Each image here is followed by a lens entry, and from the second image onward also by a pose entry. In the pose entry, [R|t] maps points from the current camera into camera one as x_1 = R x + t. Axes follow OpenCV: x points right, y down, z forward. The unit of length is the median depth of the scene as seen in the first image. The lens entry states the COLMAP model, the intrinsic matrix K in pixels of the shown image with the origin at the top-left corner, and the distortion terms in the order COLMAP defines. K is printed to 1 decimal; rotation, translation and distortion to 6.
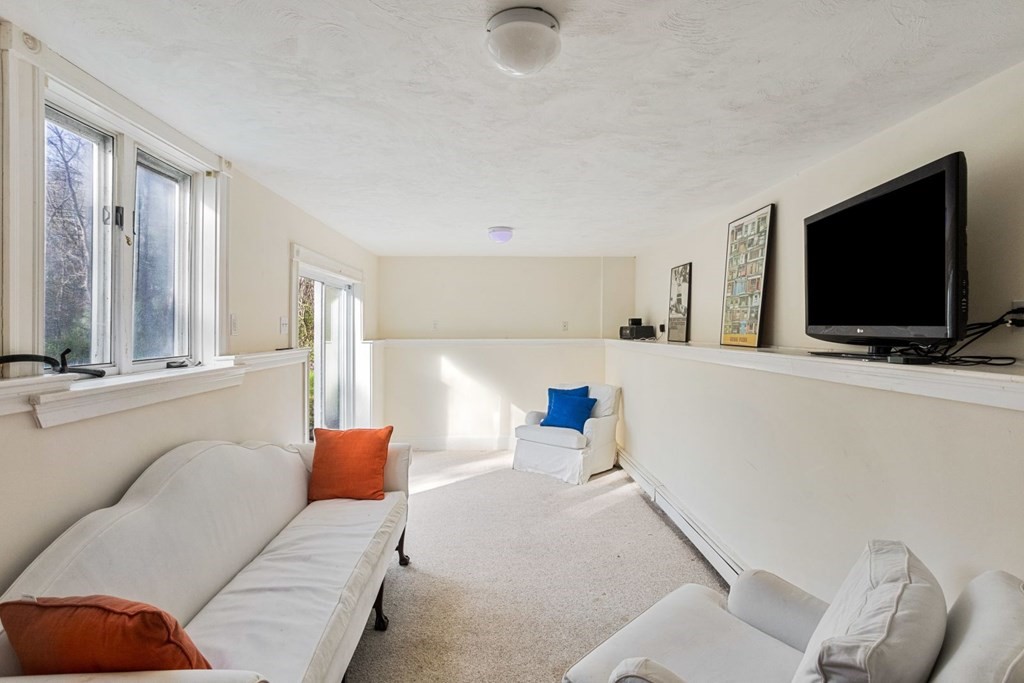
lens RADIAL K [[499.1, 0, 513.7], [0, 499.1, 332.1], [0, 0, 1]] dist [-0.000671, 0.000084]
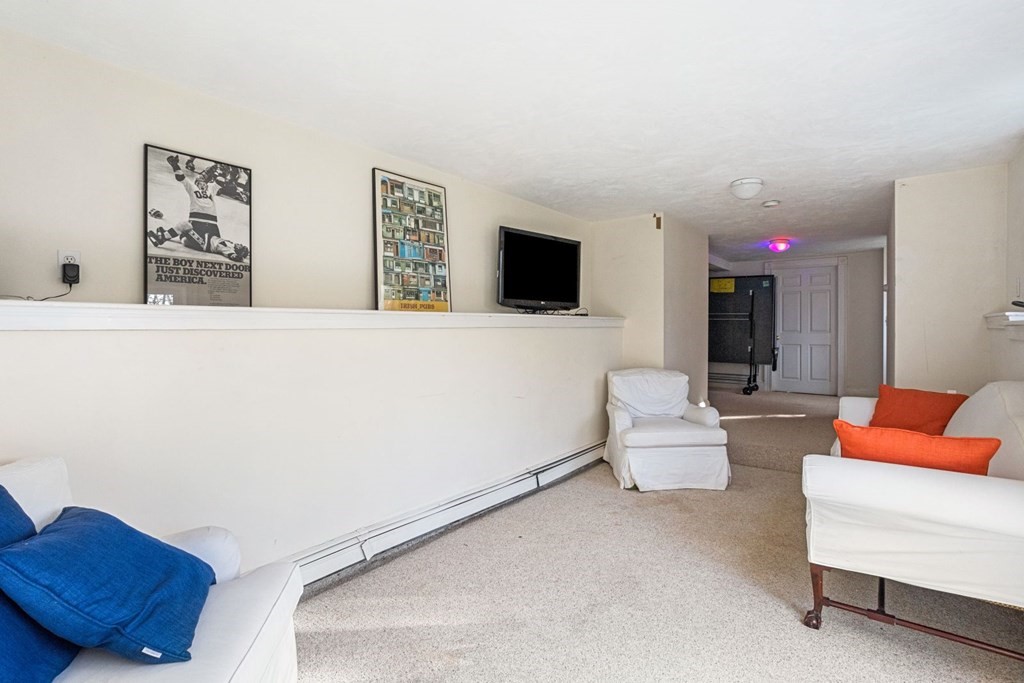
lens RADIAL K [[499.1, 0, 513.9], [0, 499.1, 342.3], [0, 0, 1]] dist [-0.000671, 0.000084]
pose [[-0.764618, -0.012625, 0.644361, -0.328060], [0.009764, 0.999466, 0.031169, 0.058979], [-0.644410, 0.030124, -0.764086, 1.690527]]
